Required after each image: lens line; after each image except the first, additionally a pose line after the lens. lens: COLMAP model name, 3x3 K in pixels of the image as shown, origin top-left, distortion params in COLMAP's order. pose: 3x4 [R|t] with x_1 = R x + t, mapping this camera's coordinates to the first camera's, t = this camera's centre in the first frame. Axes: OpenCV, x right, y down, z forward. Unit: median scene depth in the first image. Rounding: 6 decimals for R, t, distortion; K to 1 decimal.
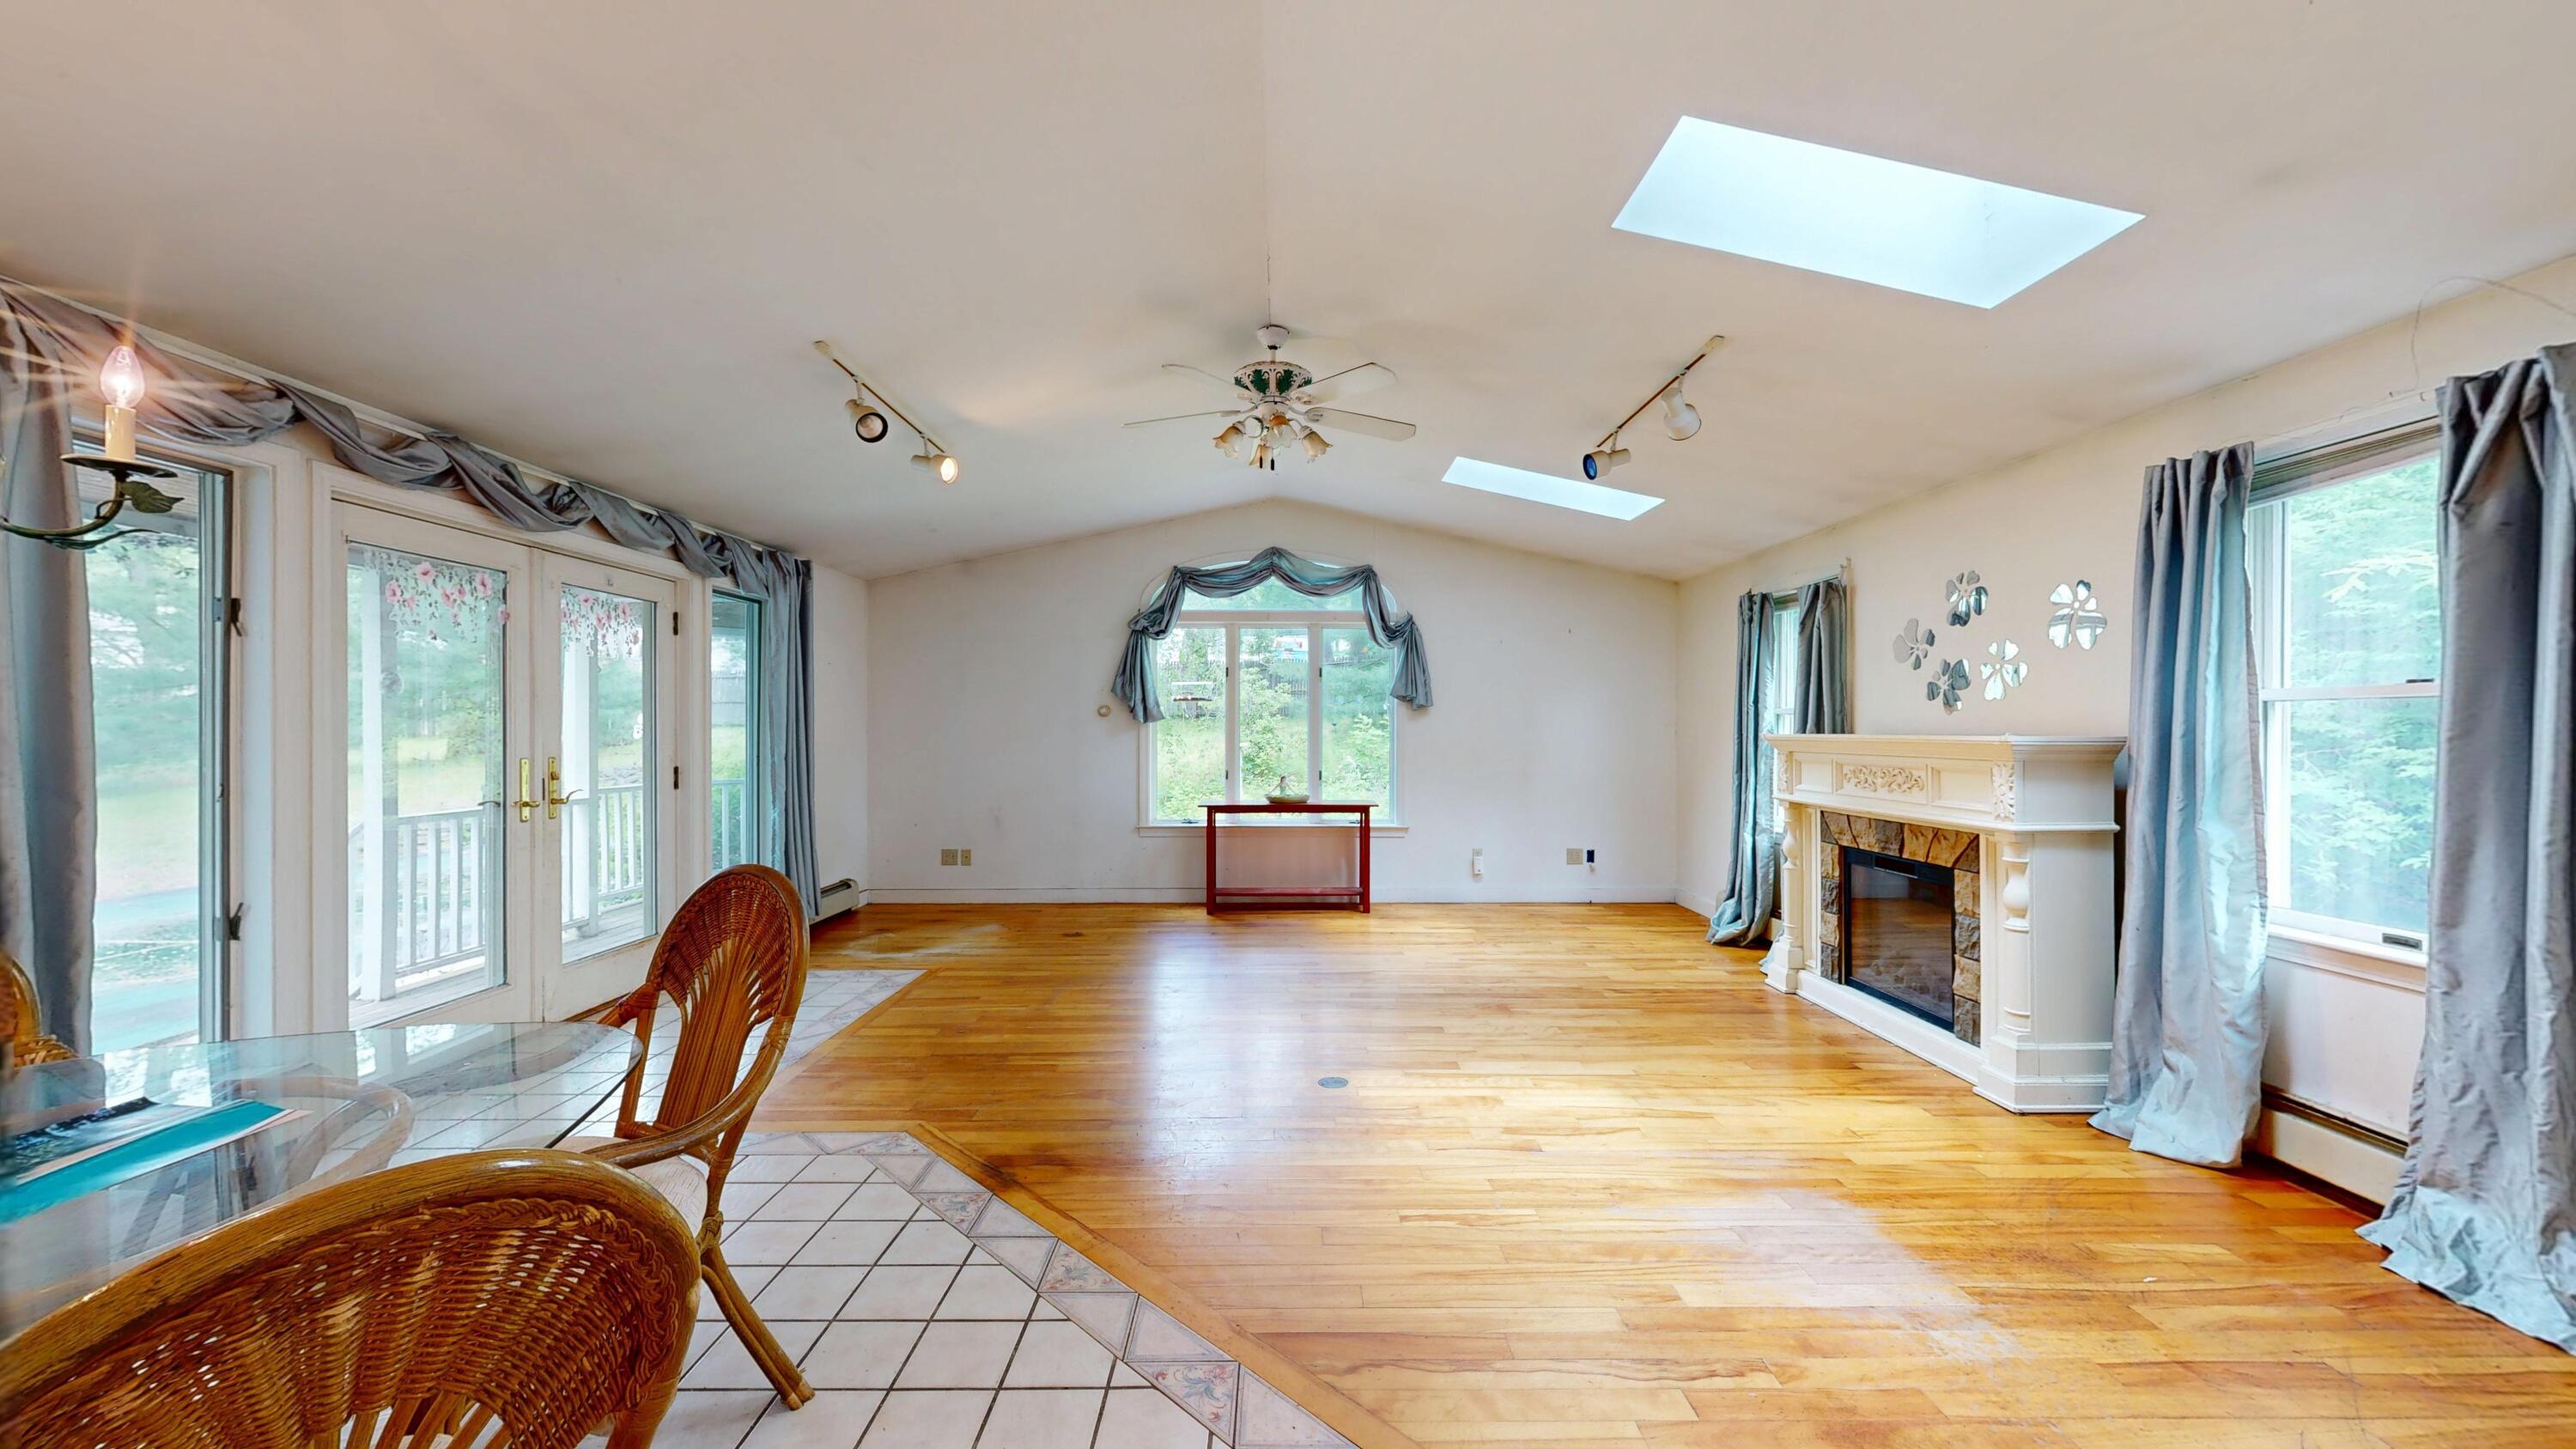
lens RADIAL K [[943.7, 0, 1288.1], [0, 943.7, 728.1], [0, 0, 1]] dist [0.001044, -0.000207]
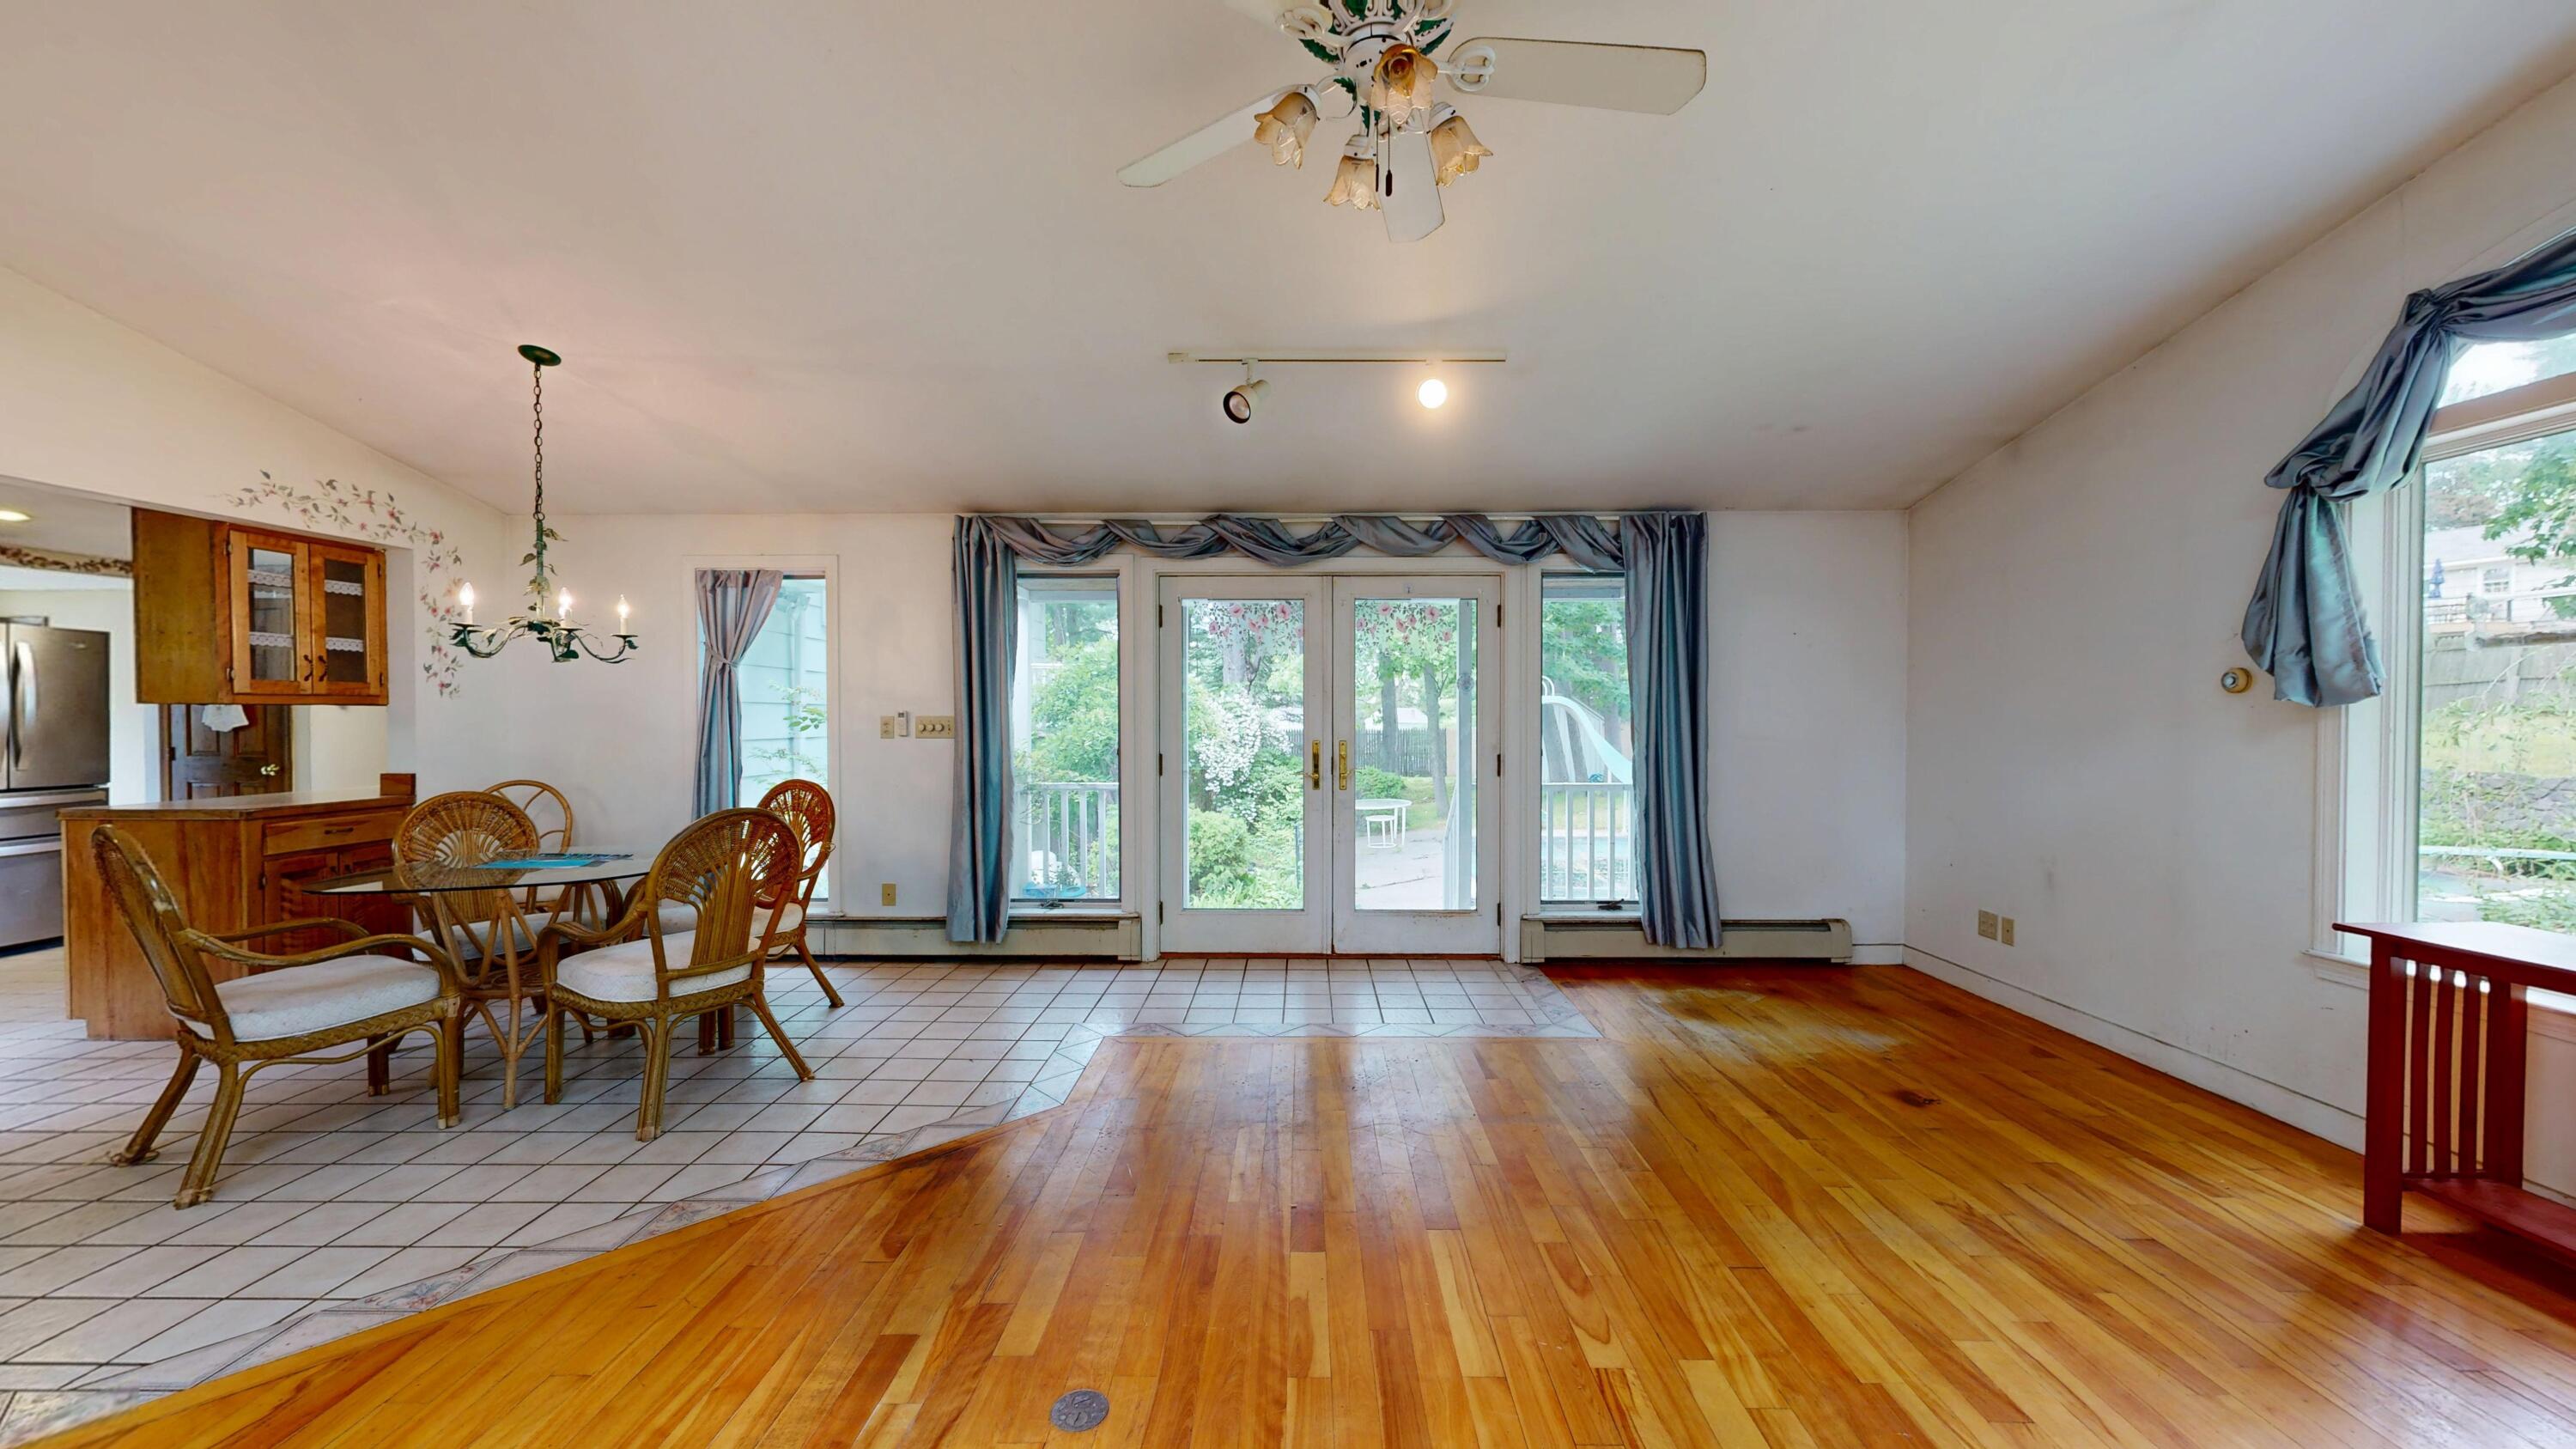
lens RADIAL K [[943.7, 0, 1288.1], [0, 943.7, 728.1], [0, 0, 1]] dist [0.001044, -0.000207]
pose [[-0.025337, 0.013396, -0.999589, 0.481734], [0.000540, 0.999910, 0.013386, -0.002517], [0.999679, -0.000201, -0.025342, 0.981013]]
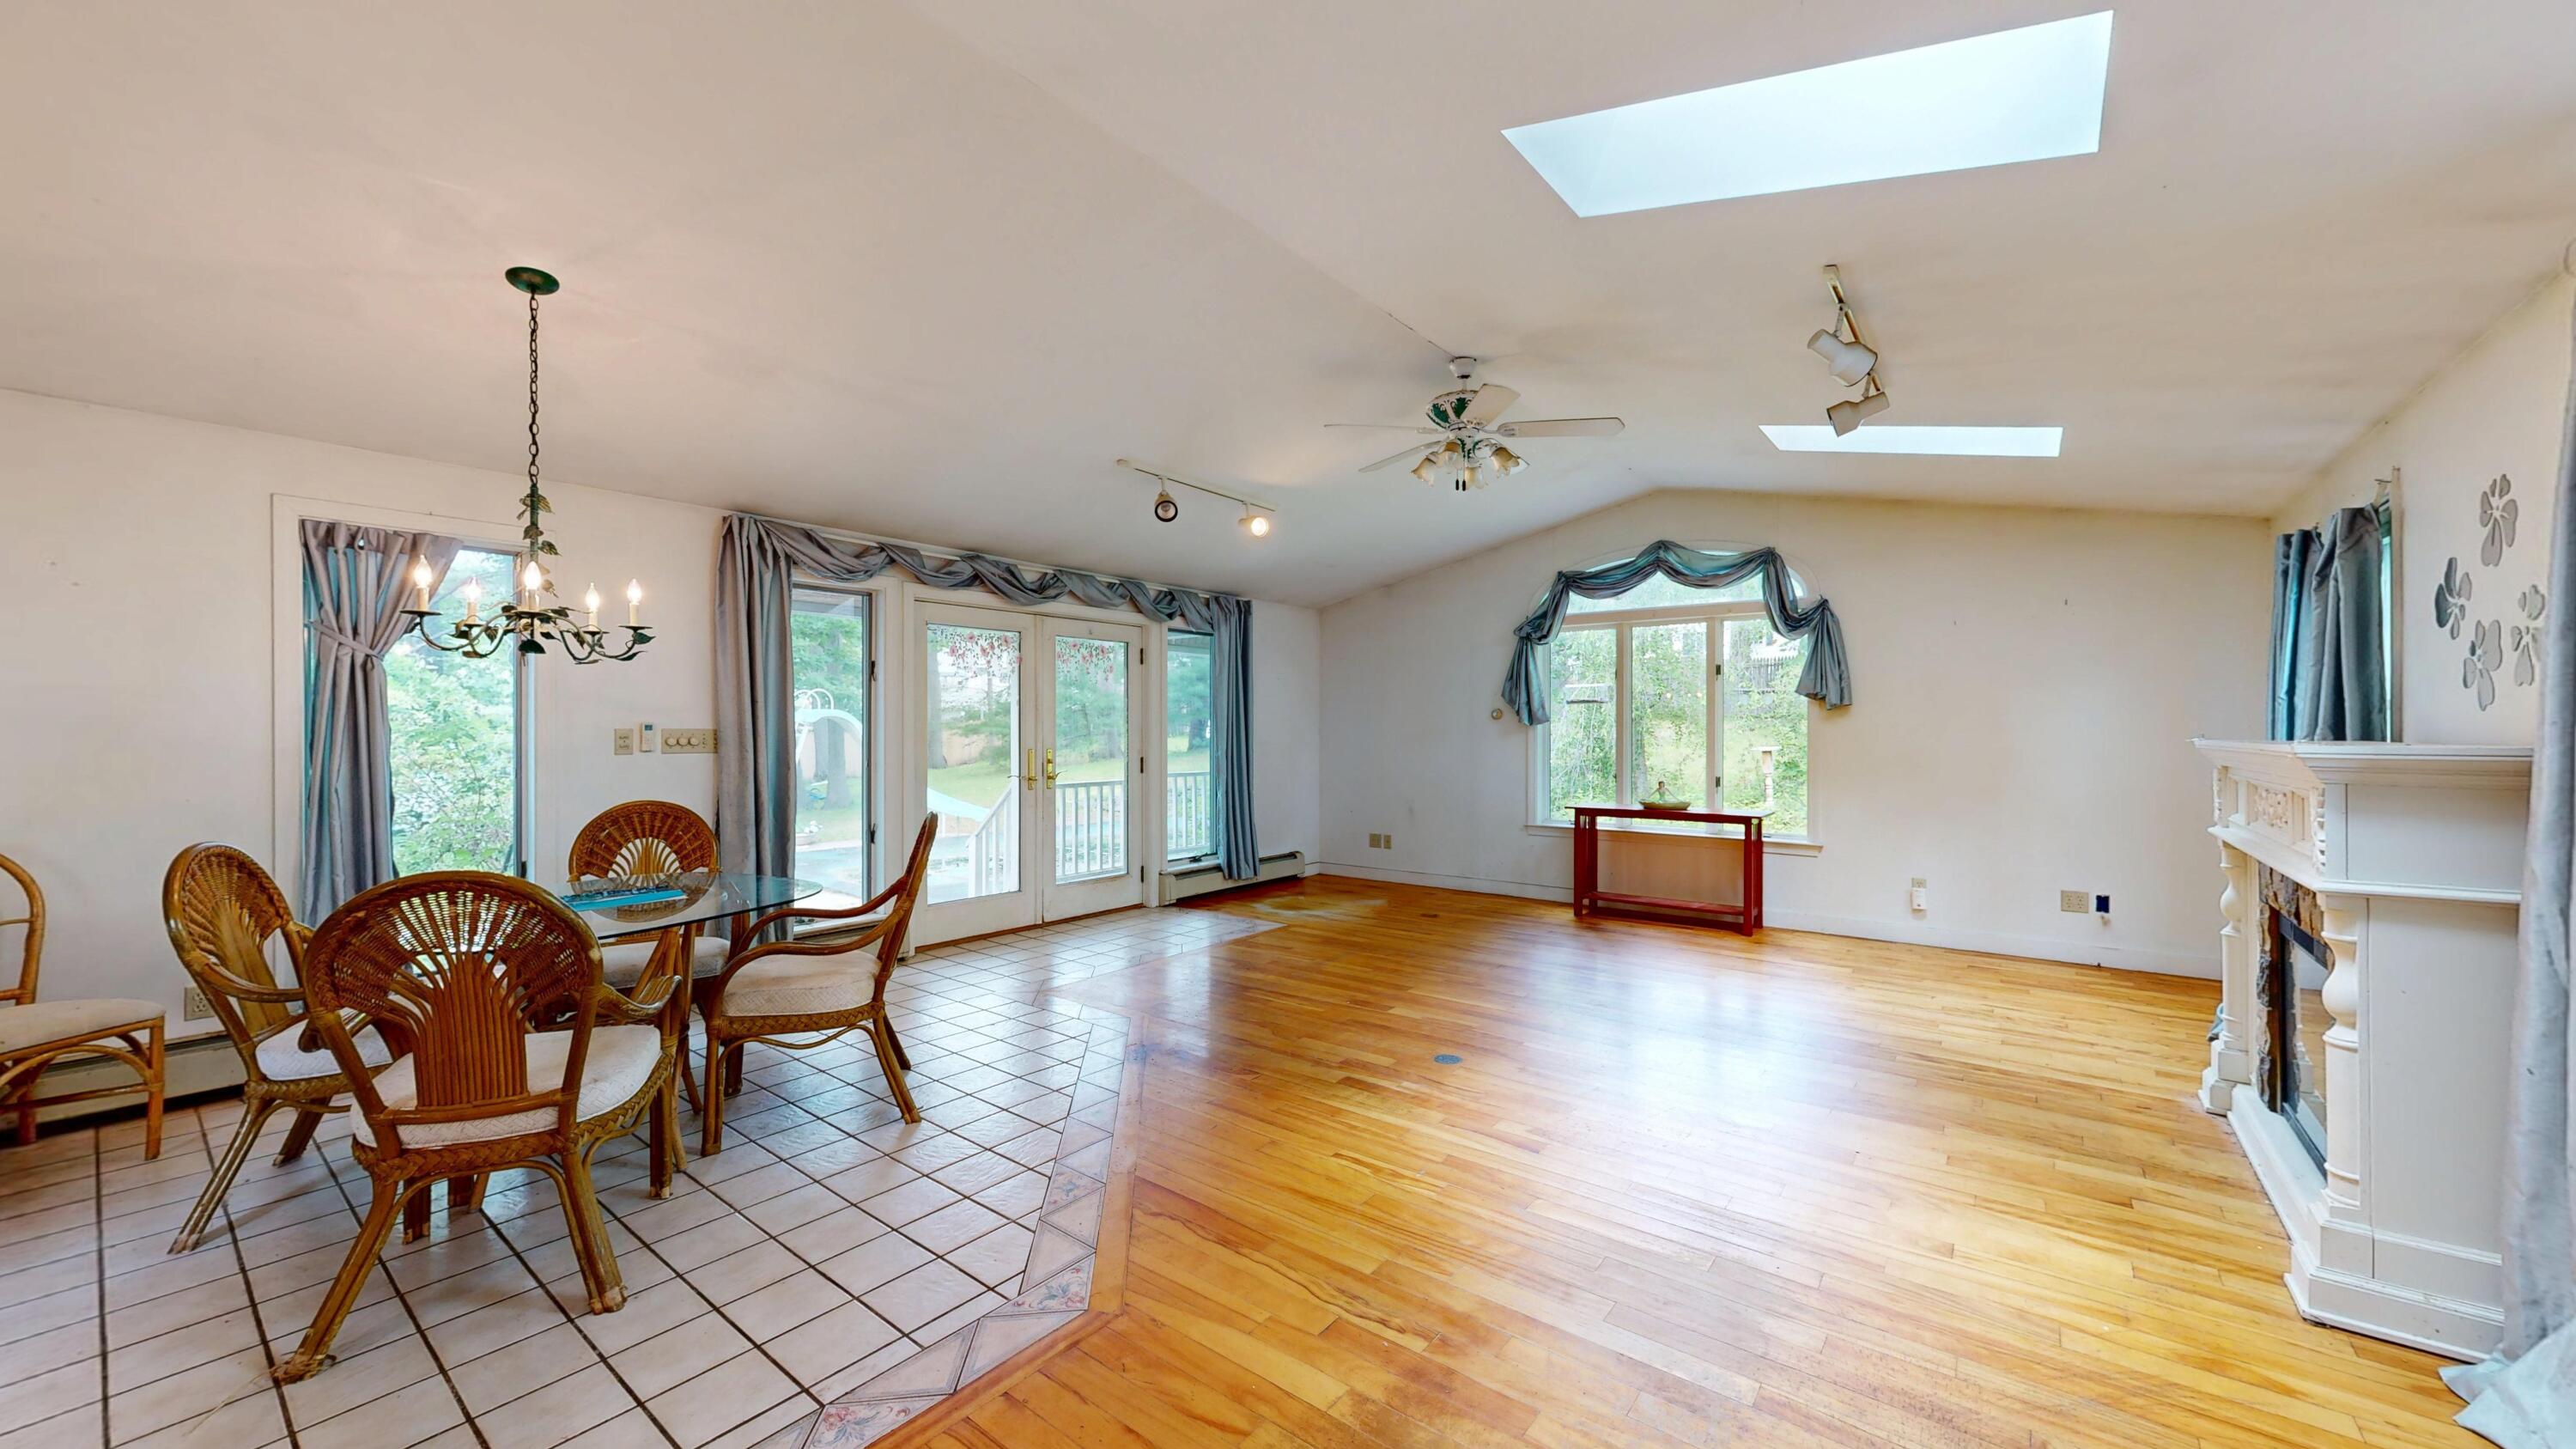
lens RADIAL K [[943.7, 0, 1288.1], [0, 943.7, 728.1], [0, 0, 1]] dist [0.001044, -0.000207]
pose [[0.781903, -0.000239, -0.623400, 0.503639], [-0.000543, 0.999999, -0.001063, -0.001942], [0.623400, 0.001170, 0.781902, 0.035705]]
